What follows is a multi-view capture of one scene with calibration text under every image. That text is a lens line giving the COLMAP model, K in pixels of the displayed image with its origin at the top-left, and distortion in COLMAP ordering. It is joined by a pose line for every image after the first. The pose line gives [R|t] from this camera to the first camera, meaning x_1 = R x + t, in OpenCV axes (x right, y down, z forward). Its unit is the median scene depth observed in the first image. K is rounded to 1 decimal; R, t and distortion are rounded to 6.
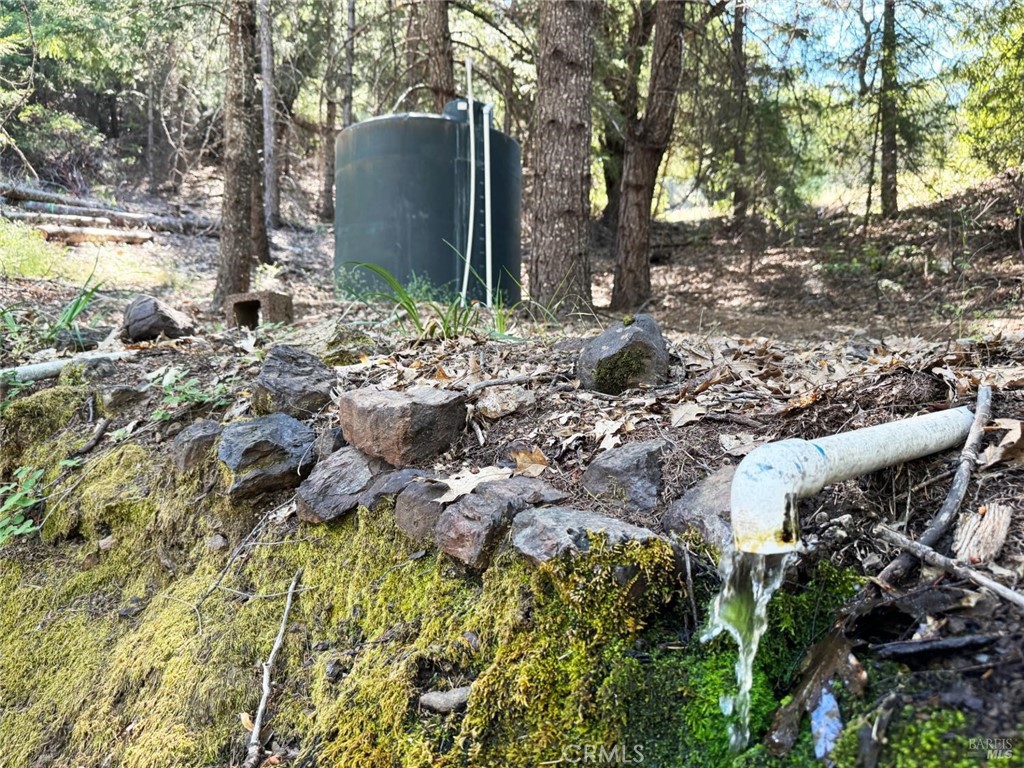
lens RADIAL K [[802.6, 0, 512.0], [0, 802.6, 384.0], [0, 0, 1]] dist [0.050656, -0.002347]
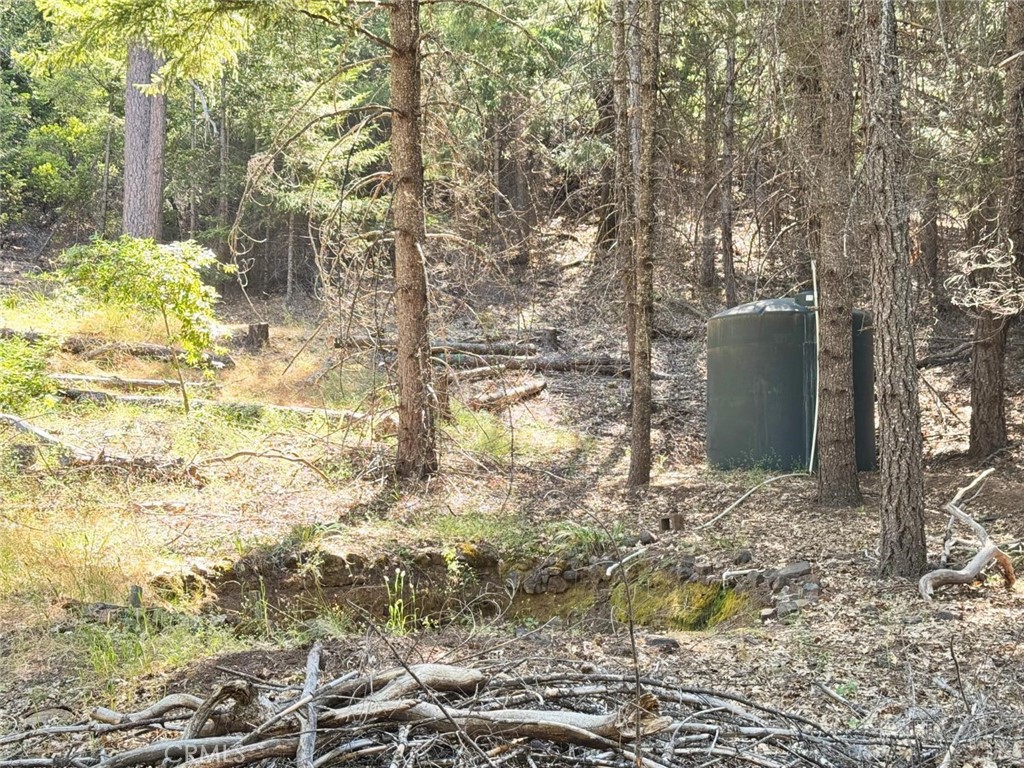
lens RADIAL K [[1494.5, 0, 512.0], [0, 1494.5, 384.0], [0, 0, 1]] dist [0.162768, 0.010219]
pose [[0.935412, -0.030418, -0.352248, 0.317424], [0.009185, 0.998047, -0.061793, -0.082065], [0.353440, 0.054566, 0.933865, -1.275285]]
